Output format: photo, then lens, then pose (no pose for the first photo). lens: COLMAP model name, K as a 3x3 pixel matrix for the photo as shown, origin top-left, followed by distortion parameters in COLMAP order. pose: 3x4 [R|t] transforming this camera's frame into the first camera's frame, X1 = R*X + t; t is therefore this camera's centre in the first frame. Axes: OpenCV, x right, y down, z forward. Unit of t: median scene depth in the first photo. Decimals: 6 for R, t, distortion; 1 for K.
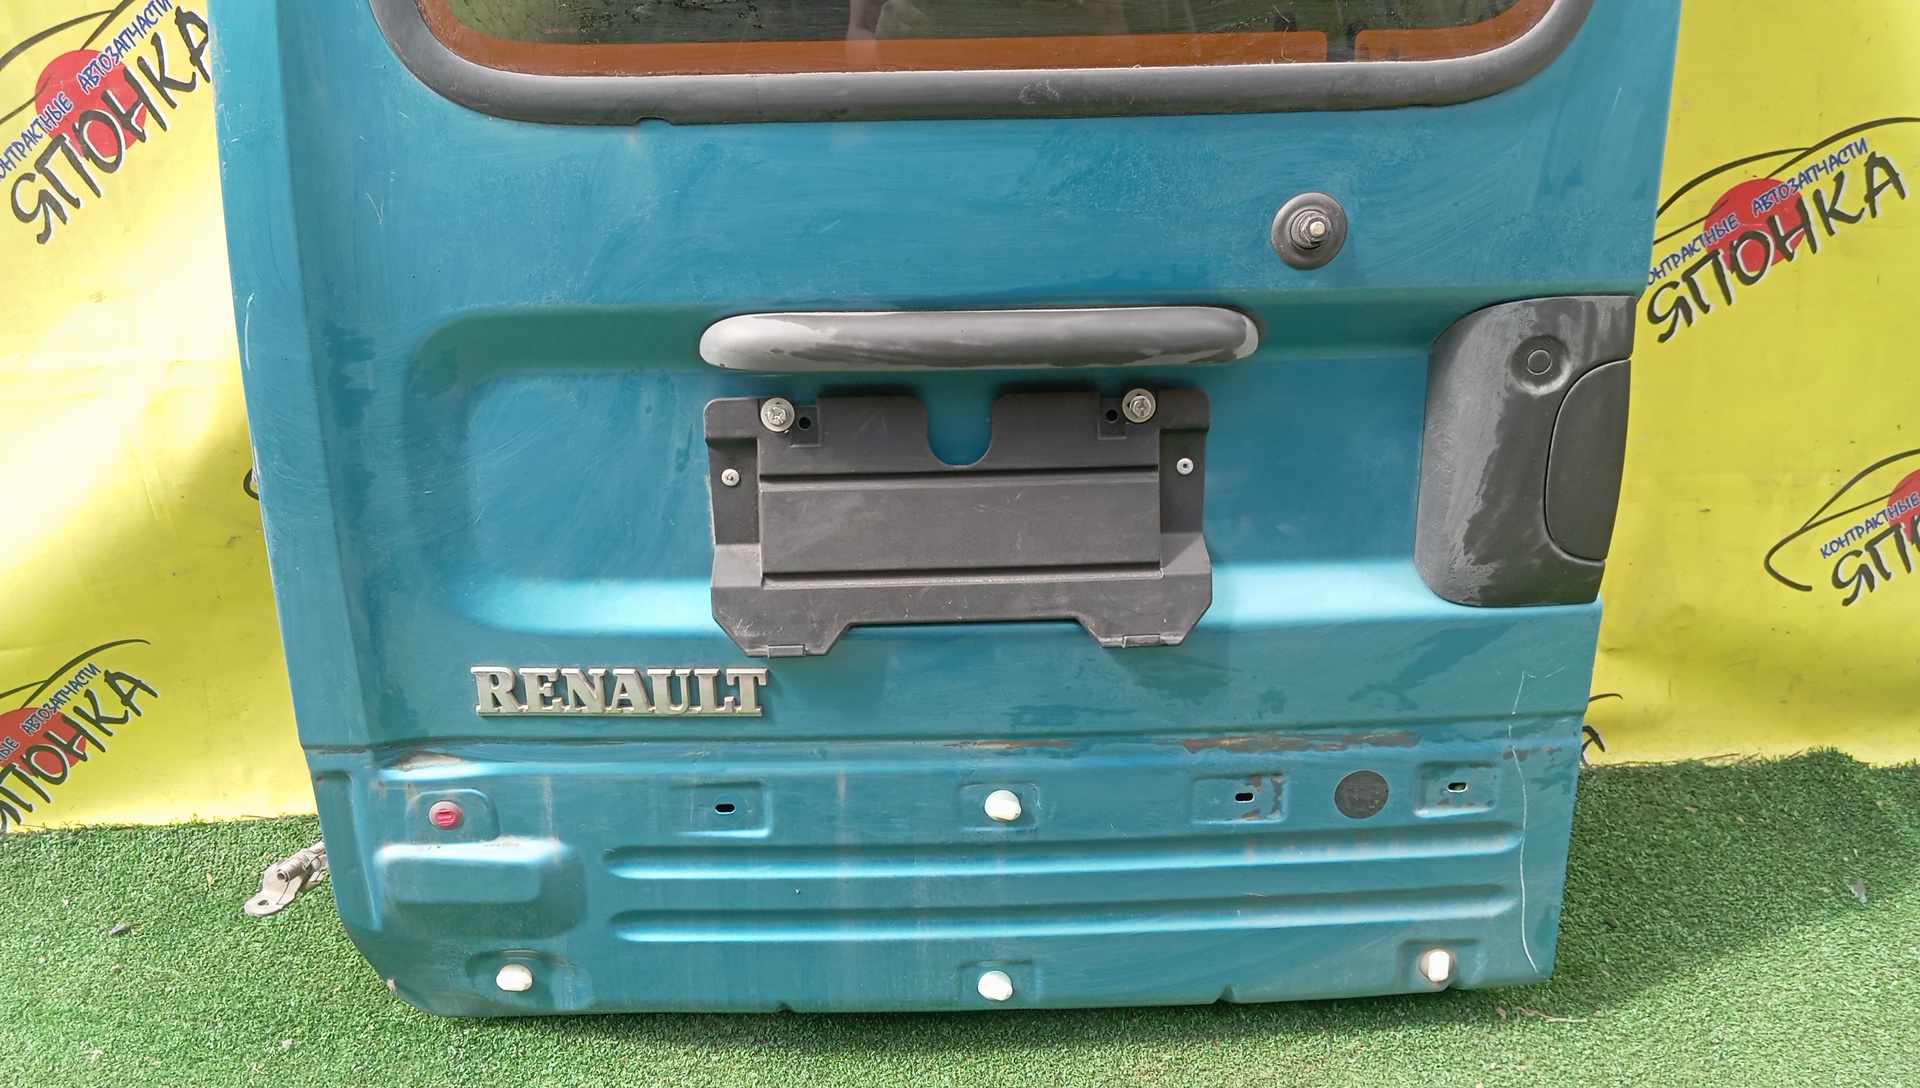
lens RADIAL K [[1553.7, 0, 951.7], [0, 1553.7, 533.7], [0, 0, 1]] dist [0.079129, -0.170543]
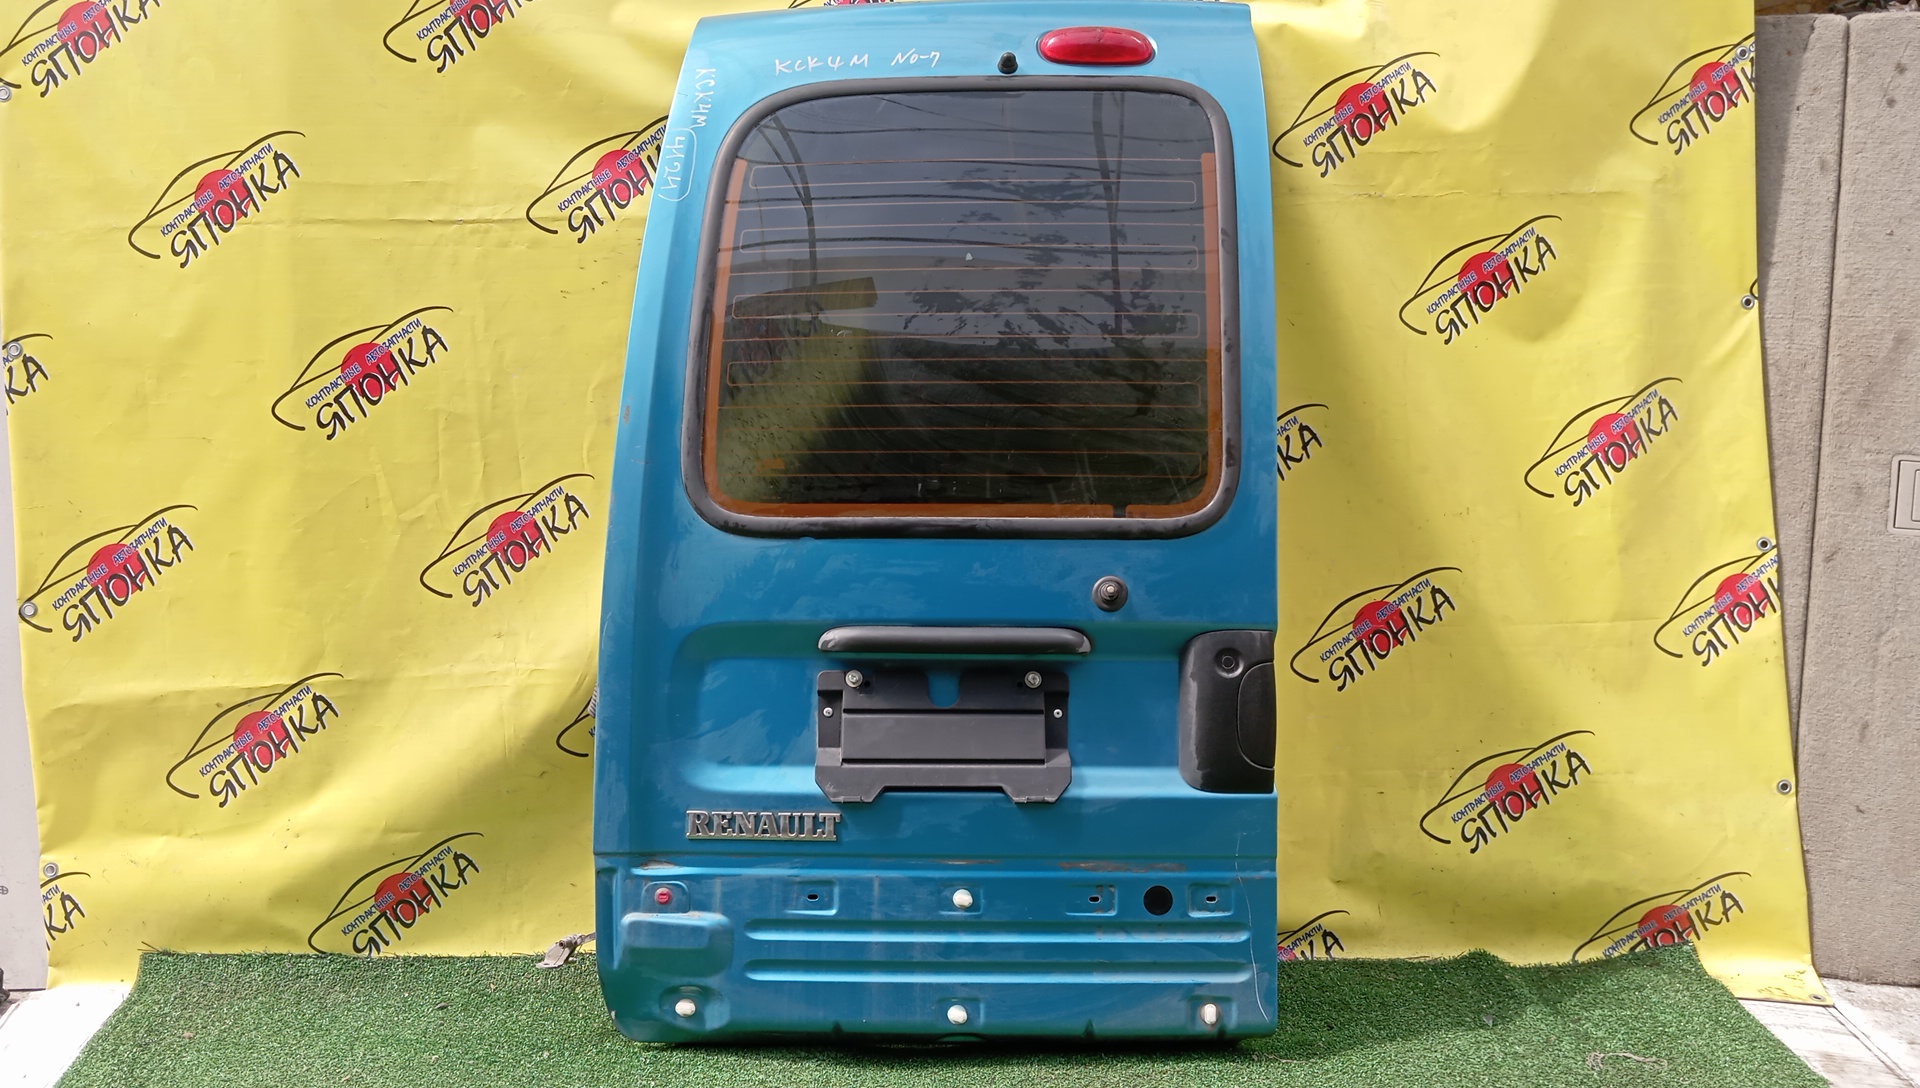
lens RADIAL K [[1534.1, 0, 960.0], [0, 1534.1, 544.0], [0, 0, 1]] dist [0.060194, -0.059403]
pose [[0.999631, 0.020842, -0.017409, 0.050996], [-0.025686, 0.933753, -0.356995, 0.420221], [0.008815, 0.357311, 0.933944, -0.829326]]
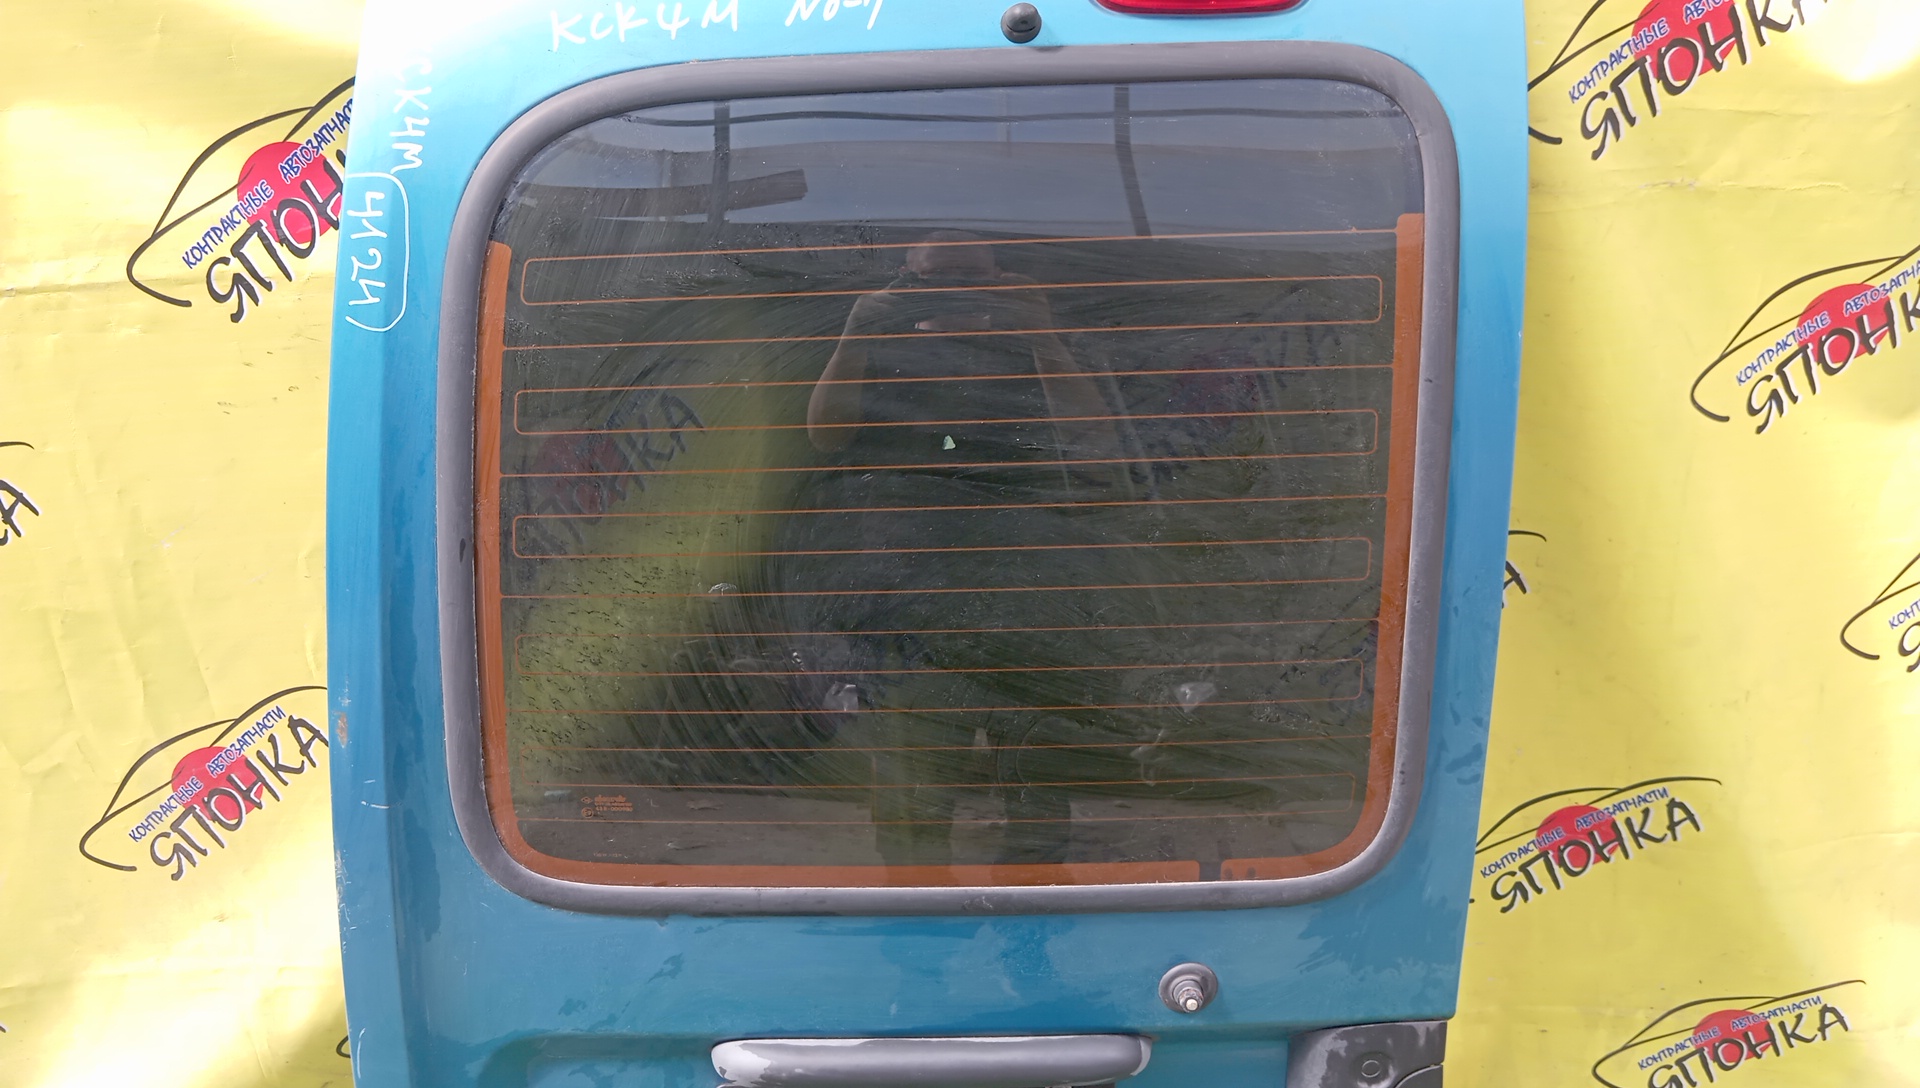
lens RADIAL K [[1553.7, 0, 951.7], [0, 1553.7, 533.7], [0, 0, 1]] dist [0.079129, -0.170543]
pose [[0.999944, 0.010232, 0.002781, 0.023149], [-0.010292, 0.999692, 0.022597, -0.507529], [-0.002549, -0.022625, 0.999741, -0.234998]]
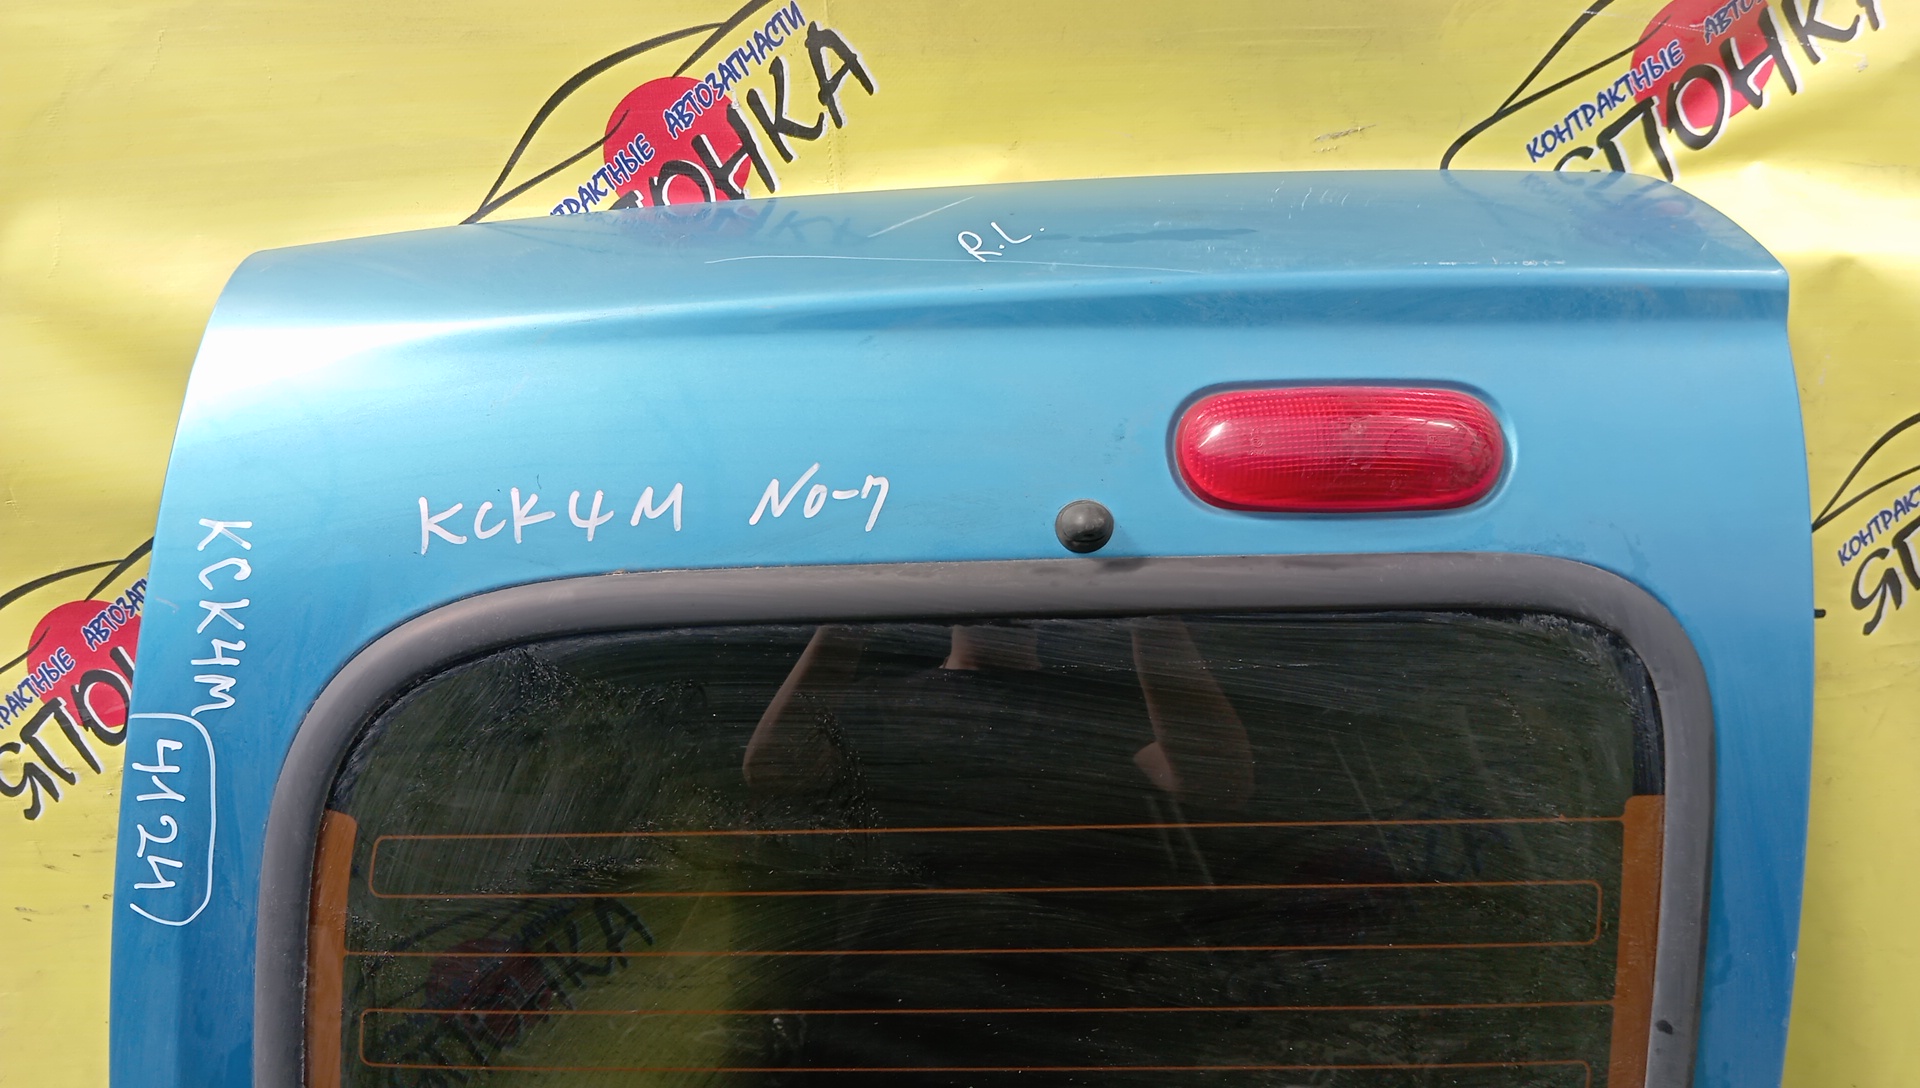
lens RADIAL K [[1553.7, 0, 951.7], [0, 1553.7, 533.7], [0, 0, 1]] dist [0.079129, -0.170543]
pose [[0.999197, 0.029180, -0.027466, 0.026436], [-0.029118, 0.999572, 0.002654, -0.790951], [0.027532, -0.001852, 0.999619, 0.056491]]
